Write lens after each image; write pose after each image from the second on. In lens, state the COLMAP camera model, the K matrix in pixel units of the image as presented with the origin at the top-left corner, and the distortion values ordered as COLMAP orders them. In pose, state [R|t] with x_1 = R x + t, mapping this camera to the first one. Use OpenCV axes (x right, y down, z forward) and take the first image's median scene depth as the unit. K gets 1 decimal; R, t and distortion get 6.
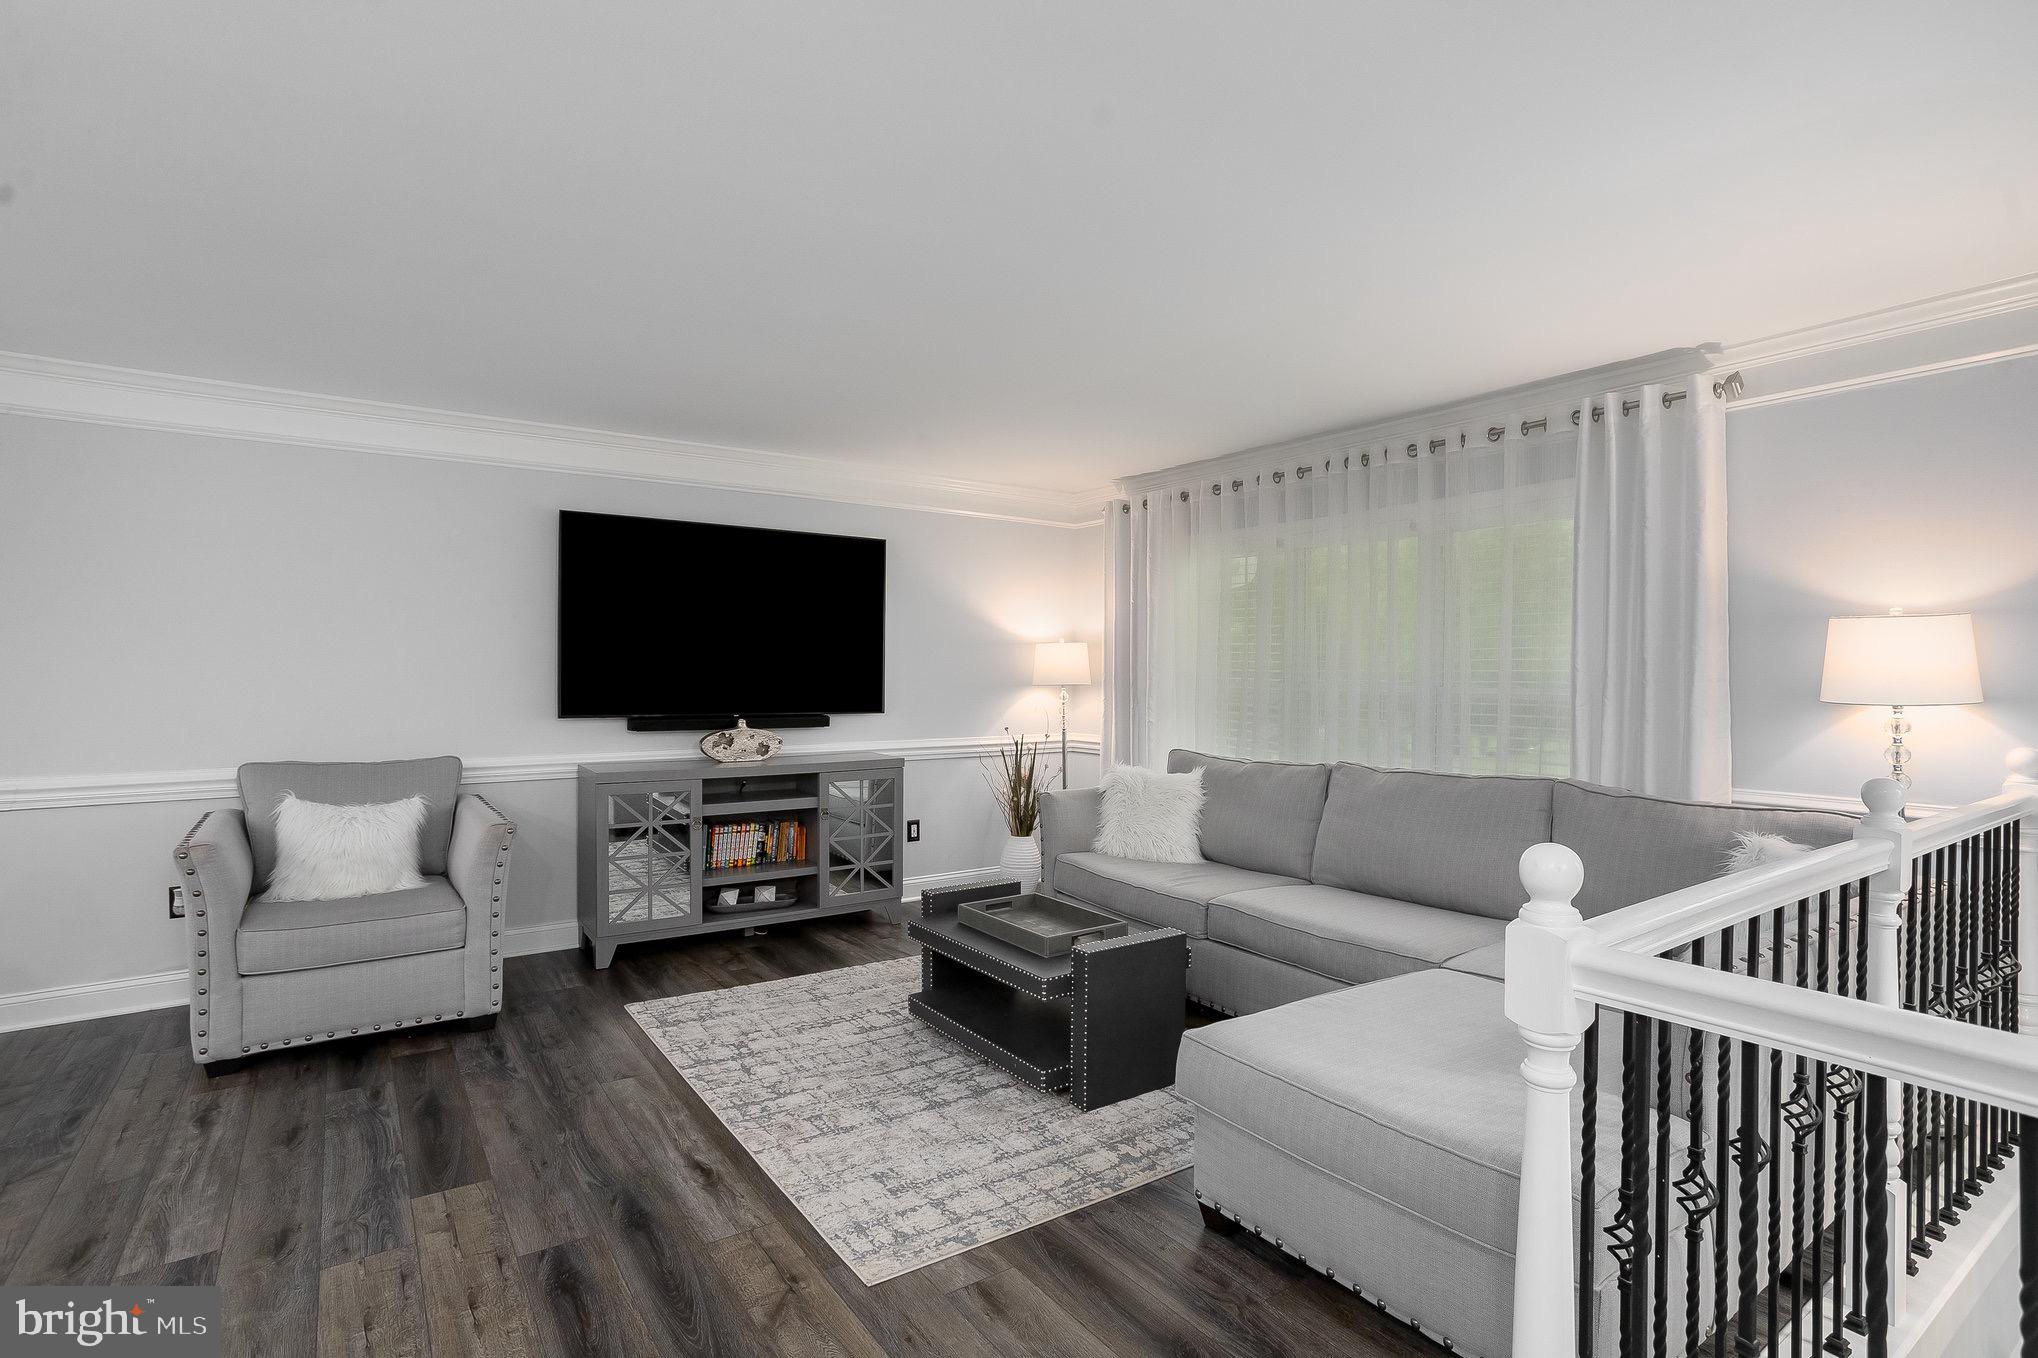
lens RADIAL K [[998.1, 0, 1014.6], [0, 998.1, 676.1], [0, 0, 1]] dist [-0.003174, 0.001301]
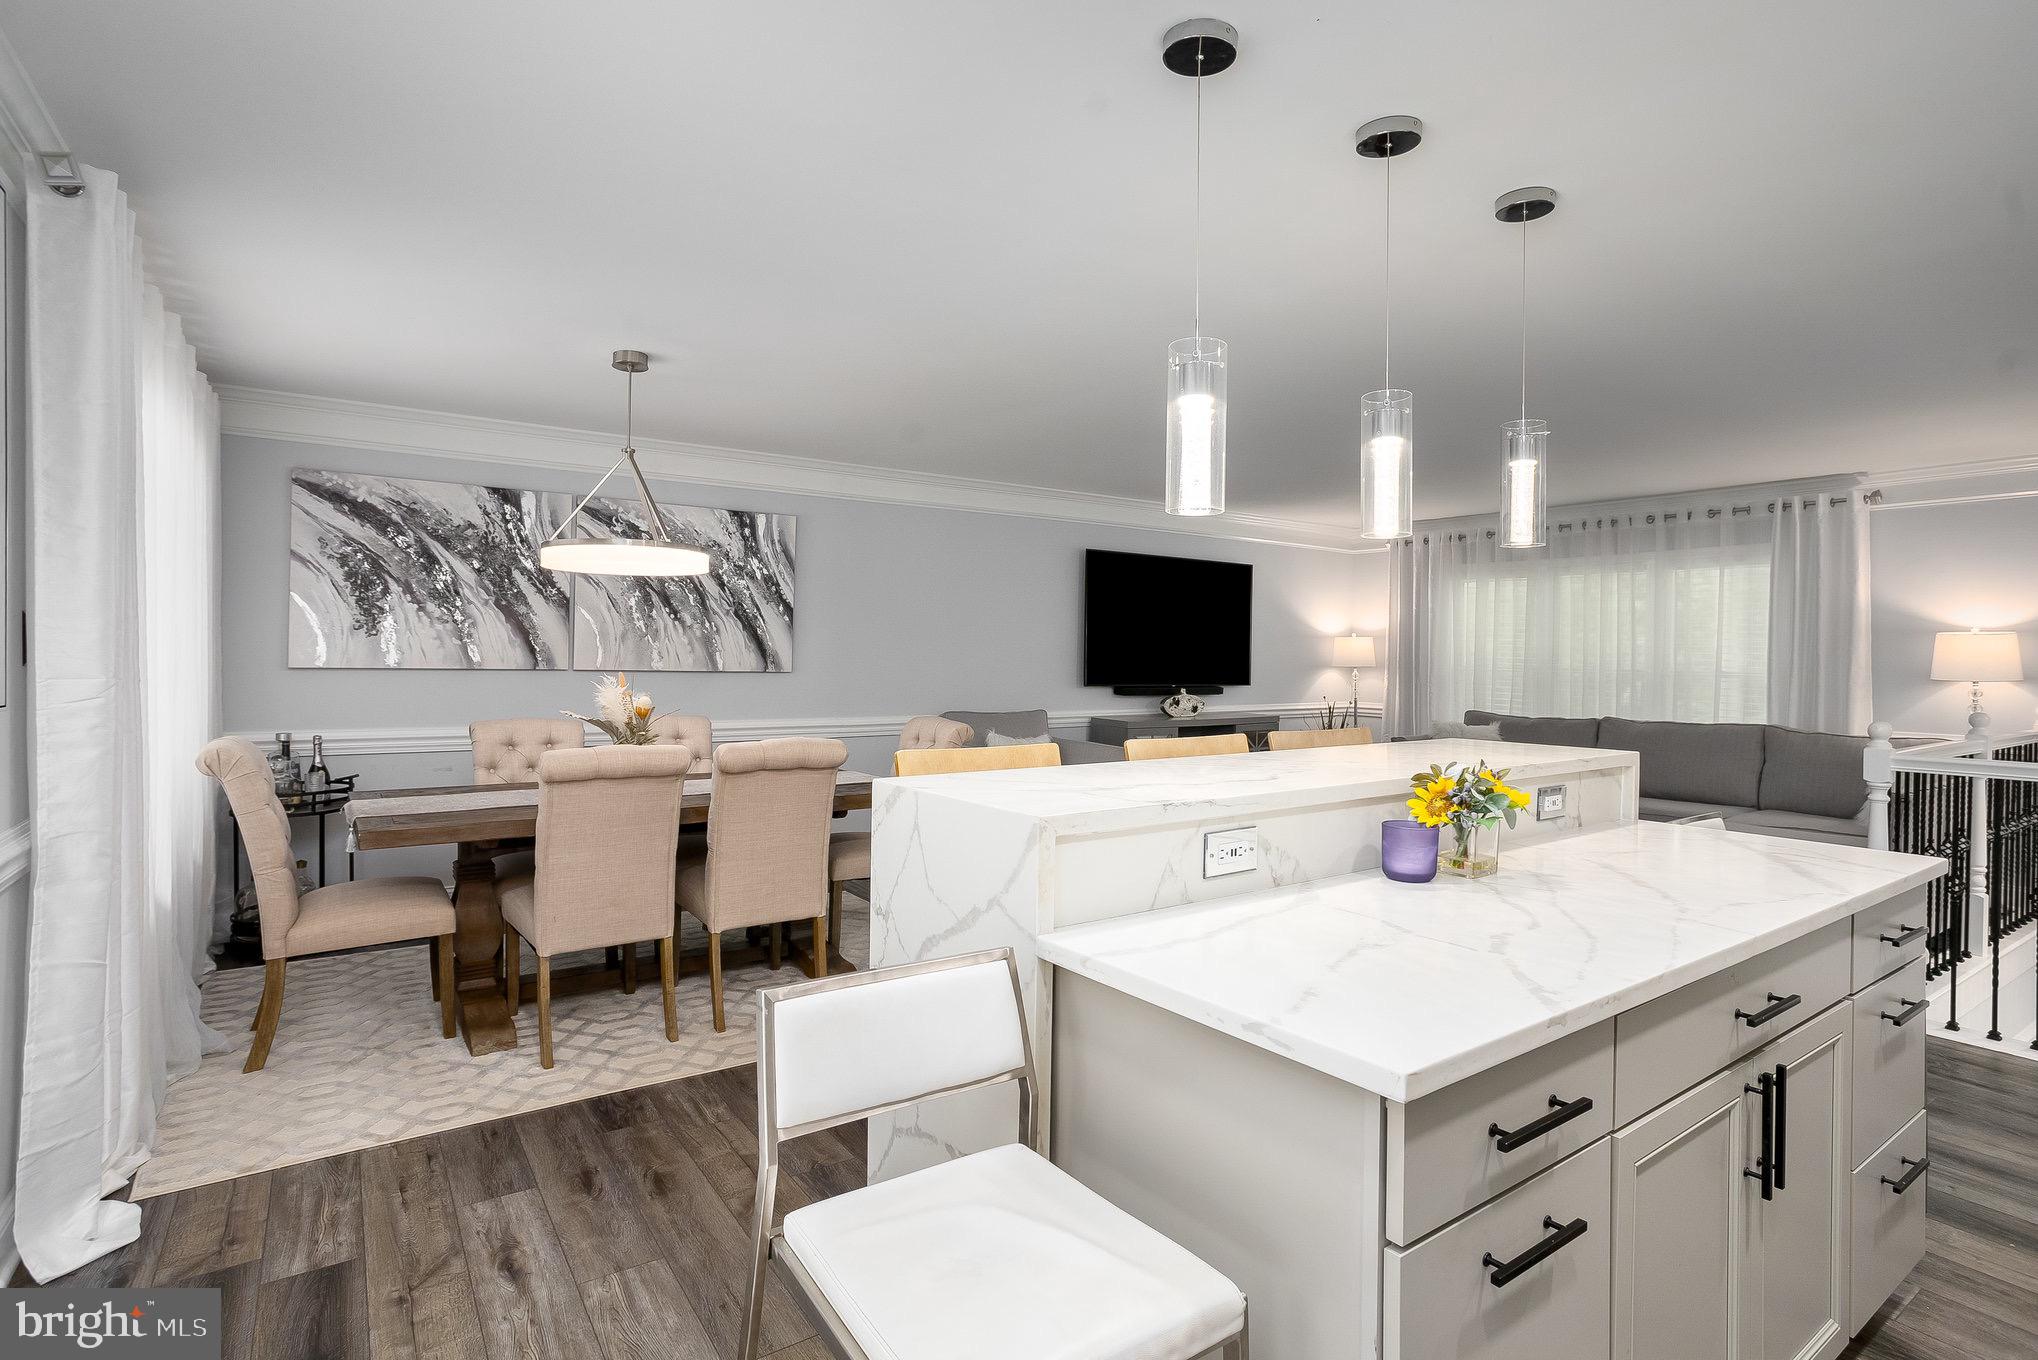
lens RADIAL K [[998.1, 0, 1016.8], [0, 998.1, 668.1], [0, 0, 1]] dist [-0.003174, 0.001301]
pose [[0.999633, 0.007242, 0.026103, -0.618893], [-0.007532, 0.999911, 0.011026, -0.001533], [-0.026020, -0.011219, 0.999598, -0.528424]]
